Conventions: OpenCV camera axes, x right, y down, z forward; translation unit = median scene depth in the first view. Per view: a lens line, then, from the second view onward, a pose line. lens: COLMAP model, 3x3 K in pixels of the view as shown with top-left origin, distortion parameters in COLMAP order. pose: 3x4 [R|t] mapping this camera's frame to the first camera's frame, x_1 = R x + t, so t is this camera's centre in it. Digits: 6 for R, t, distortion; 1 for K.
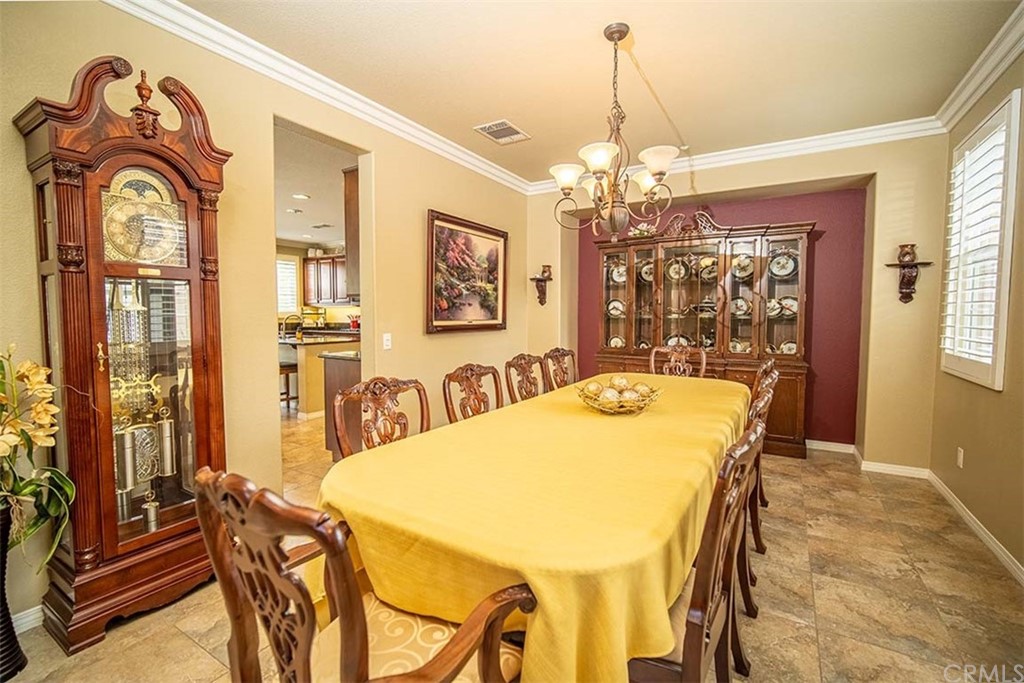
lens RADIAL K [[447.3, 0, 509.1], [0, 447.3, 339.2], [0, 0, 1]] dist [-0.012402, 0.001857]
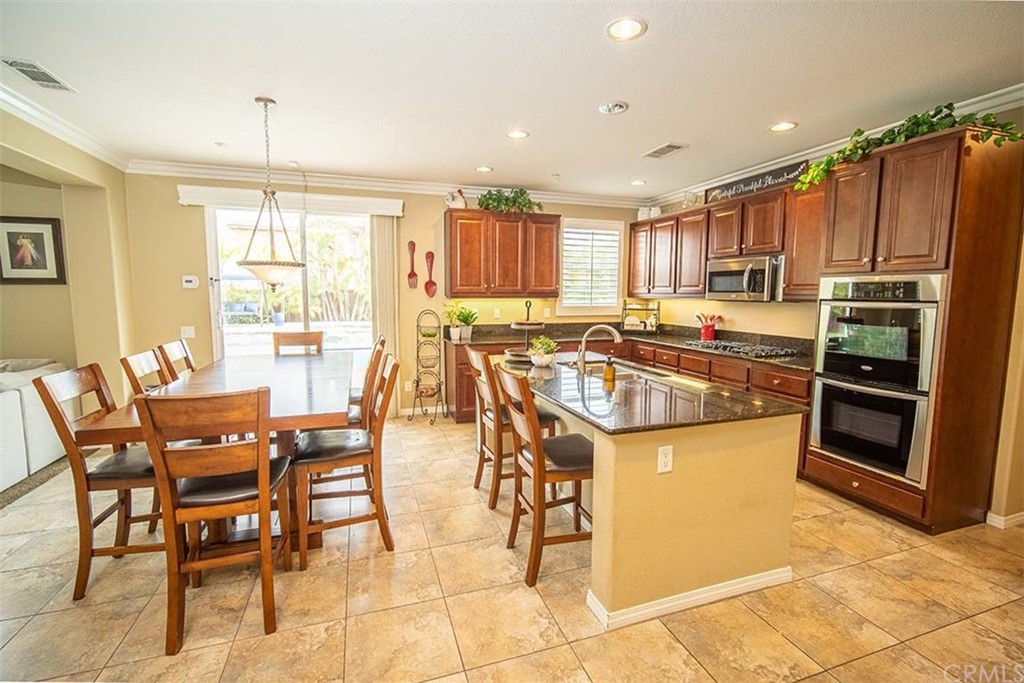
lens RADIAL K [[447.3, 0, 513.9], [0, 447.3, 337.9], [0, 0, 1]] dist [-0.012402, 0.001857]
pose [[0.771079, 0.064147, -0.633500, -0.169935], [-0.042011, 0.997870, 0.049908, -0.041238], [0.635352, -0.011869, 0.772132, 0.388226]]
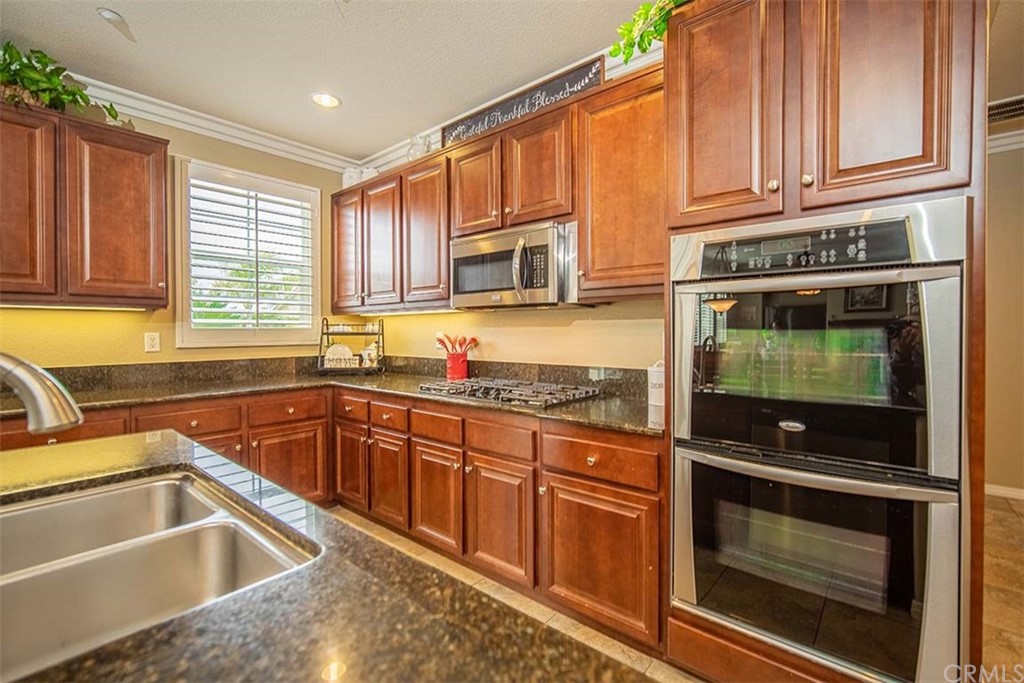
lens RADIAL K [[474.0, 0, 511.0], [0, 474.0, 336.0], [0, 0, 1]] dist [-0.018972, -0.000076]
pose [[0.986134, -0.005571, -0.165859, -0.236470], [-0.002653, 0.998779, -0.049325, -0.035507], [0.165931, 0.049081, 0.984915, 0.624242]]
